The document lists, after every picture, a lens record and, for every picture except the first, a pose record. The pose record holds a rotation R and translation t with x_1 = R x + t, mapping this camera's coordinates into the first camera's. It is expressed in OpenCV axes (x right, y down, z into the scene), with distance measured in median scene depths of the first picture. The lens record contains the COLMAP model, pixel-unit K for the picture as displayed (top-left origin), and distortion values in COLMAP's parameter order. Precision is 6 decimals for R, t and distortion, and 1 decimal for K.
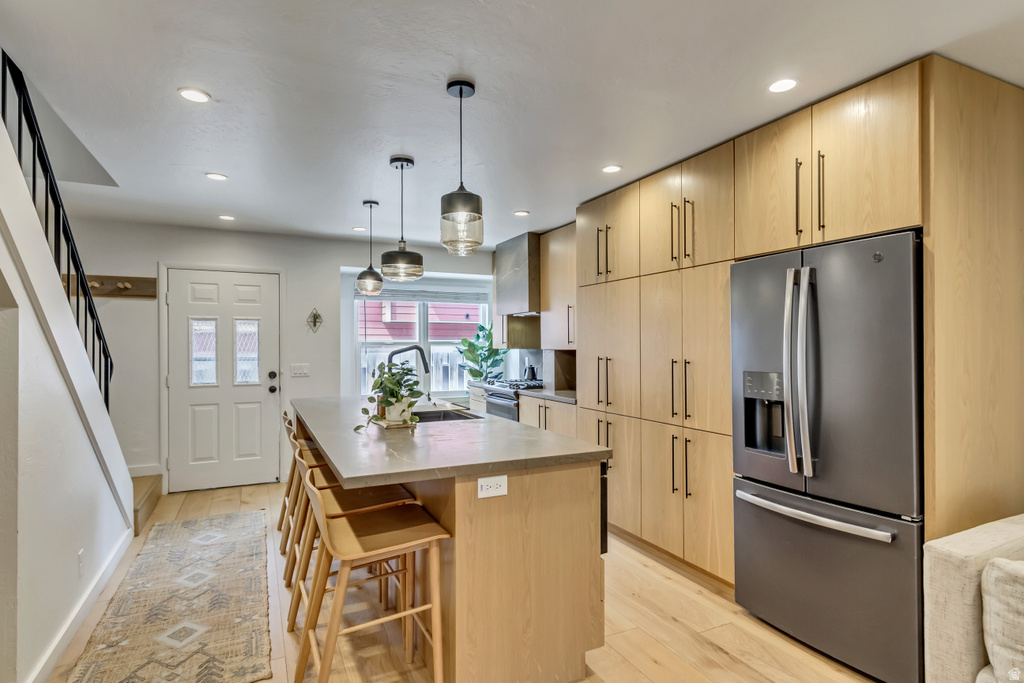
lens RADIAL K [[526.3, 0, 512.0], [0, 526.3, 341.5], [0, 0, 1]] dist [-0.000901, -0.000765]
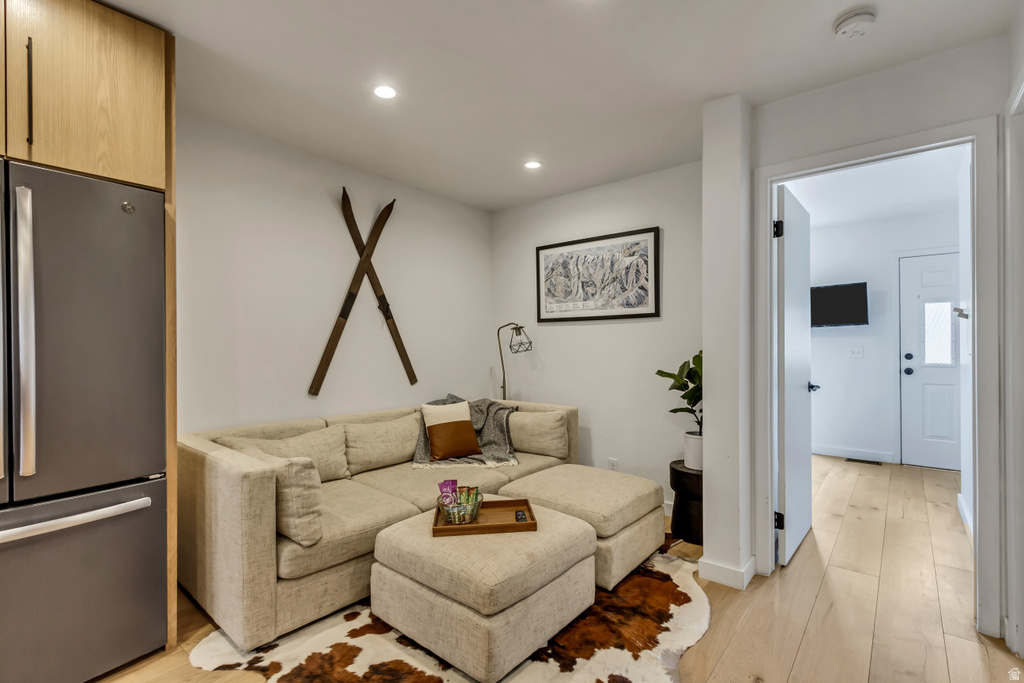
lens RADIAL K [[474.0, 0, 511.1], [0, 474.0, 345.1], [0, 0, 1]] dist [0.001182, -0.004063]
pose [[-0.415924, 0.006707, 0.909375, -0.301826], [-0.003036, 0.999957, -0.008764, 0.076743], [-0.909394, -0.006406, -0.415886, 0.640670]]
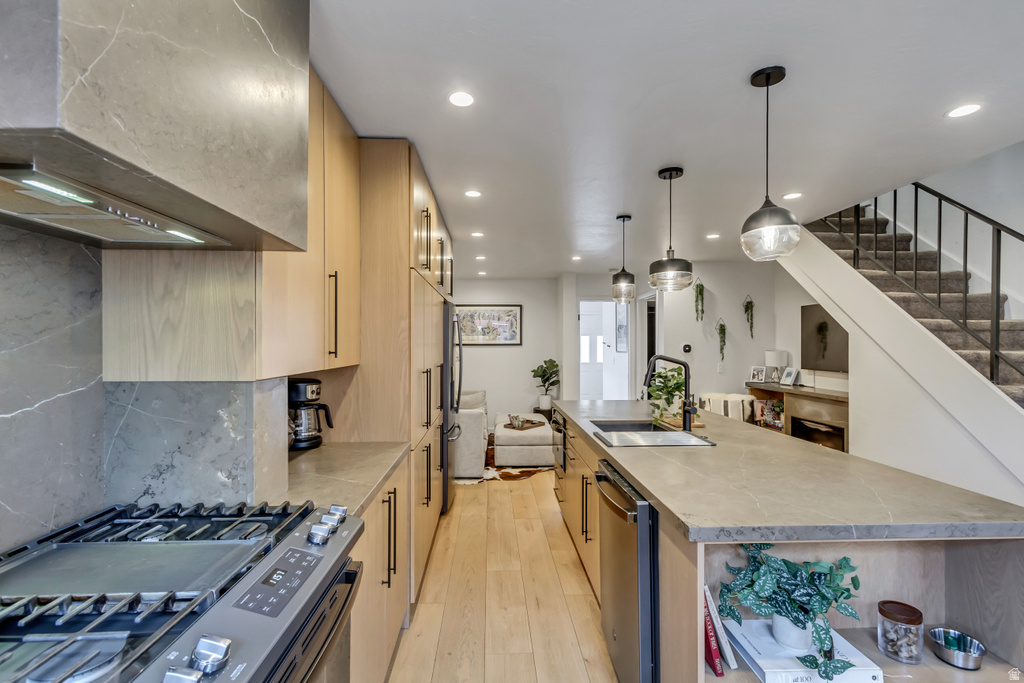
lens RADIAL K [[465.0, 0, 511.6], [0, 465.0, 345.6], [0, 0, 1]] dist [0.000458, -0.000245]
pose [[-0.914642, 0.002000, 0.404261, -0.382350], [-0.000479, 0.999982, -0.006031, -0.003418], [-0.404265, -0.005710, -0.914624, 2.548665]]
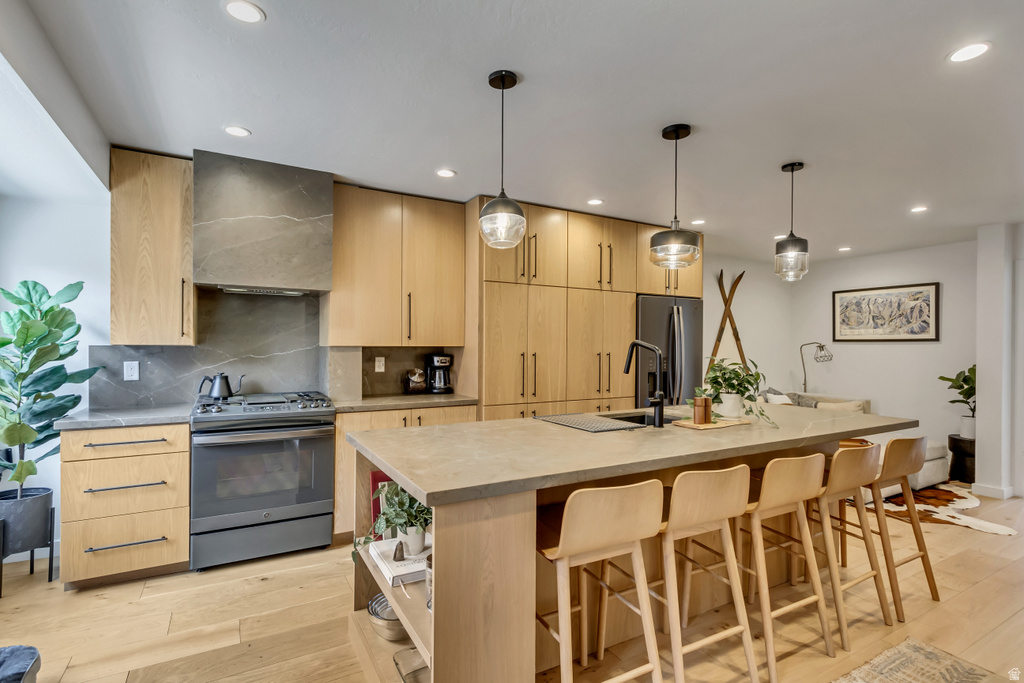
lens RADIAL K [[474.0, 0, 511.1], [0, 474.0, 345.1], [0, 0, 1]] dist [0.001182, -0.004063]
pose [[-0.043934, 0.003550, 0.999028, -1.293626], [-0.013449, 0.999901, -0.004144, 0.030134], [-0.998944, -0.013618, -0.043882, 1.721764]]
